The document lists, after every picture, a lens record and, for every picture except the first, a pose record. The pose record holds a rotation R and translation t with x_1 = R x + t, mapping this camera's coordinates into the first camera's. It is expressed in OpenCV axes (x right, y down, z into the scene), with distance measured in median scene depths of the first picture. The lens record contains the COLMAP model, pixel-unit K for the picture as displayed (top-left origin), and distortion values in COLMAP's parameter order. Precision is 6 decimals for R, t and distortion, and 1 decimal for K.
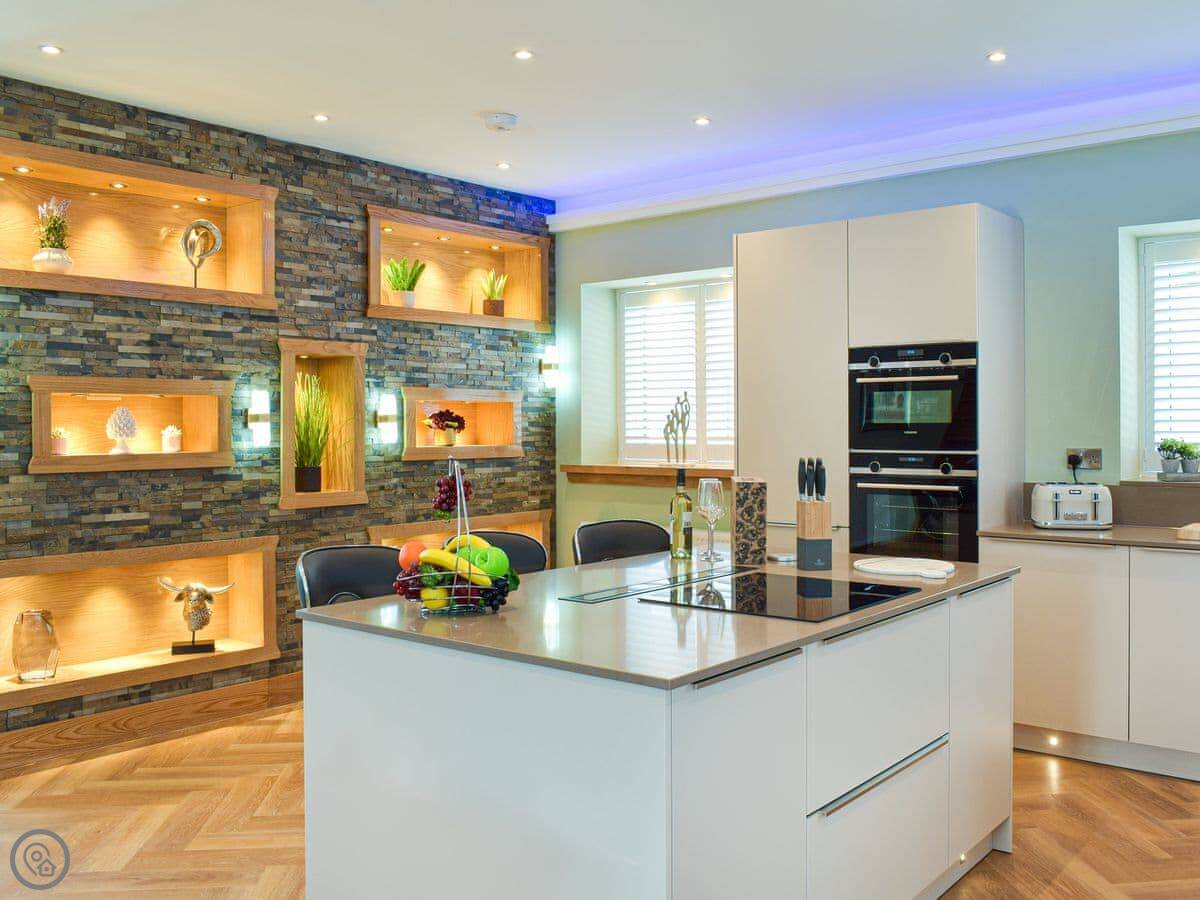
lens RADIAL K [[1074.3, 0, 600.0], [0, 1074.3, 450.0], [0, 0, 1]] dist [-0.051246, -0.004023]
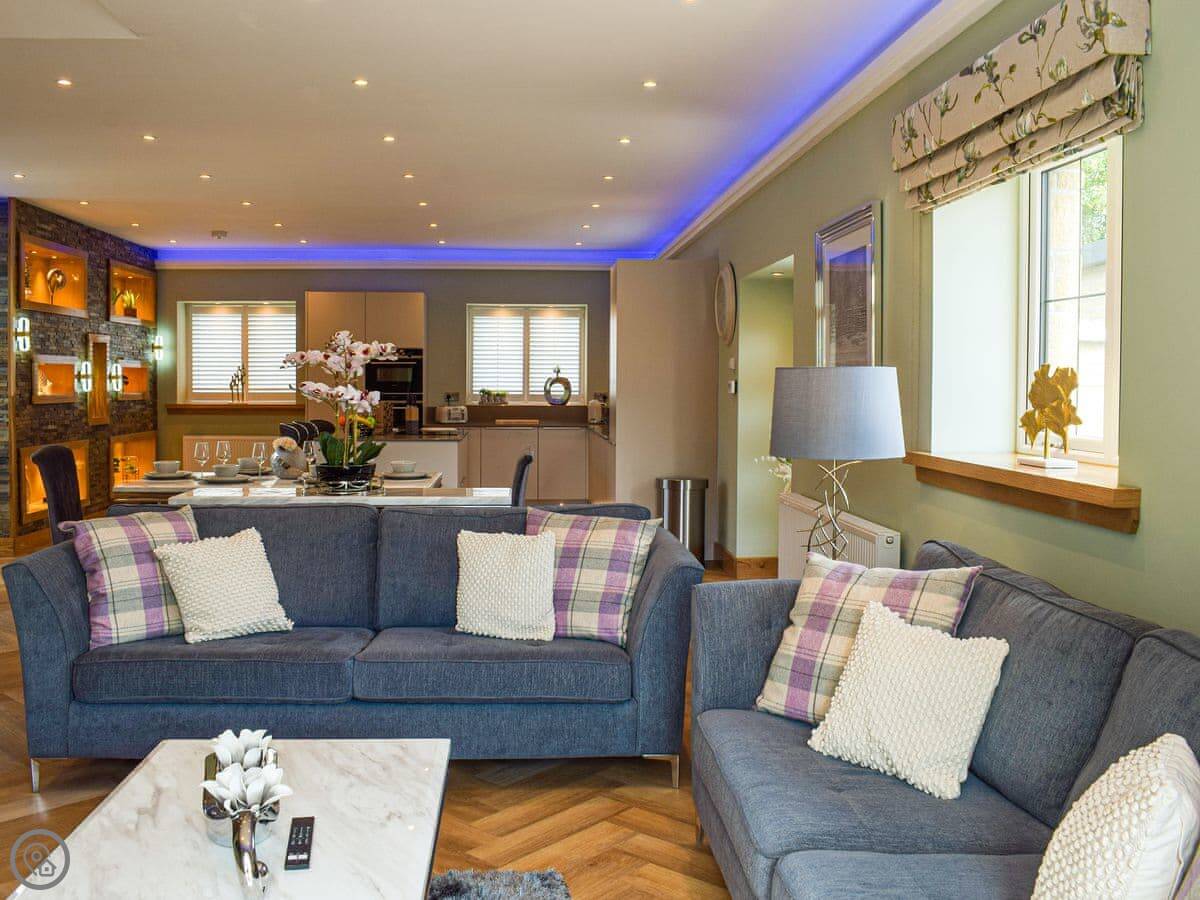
lens RADIAL K [[1074.3, 0, 600.0], [0, 1074.3, 450.0], [0, 0, 1]] dist [-0.051246, -0.004023]
pose [[0.726035, -0.034252, 0.686804, -0.938915], [0.009701, 0.999170, 0.039575, 0.034527], [-0.687589, -0.022070, 0.725764, -0.968967]]
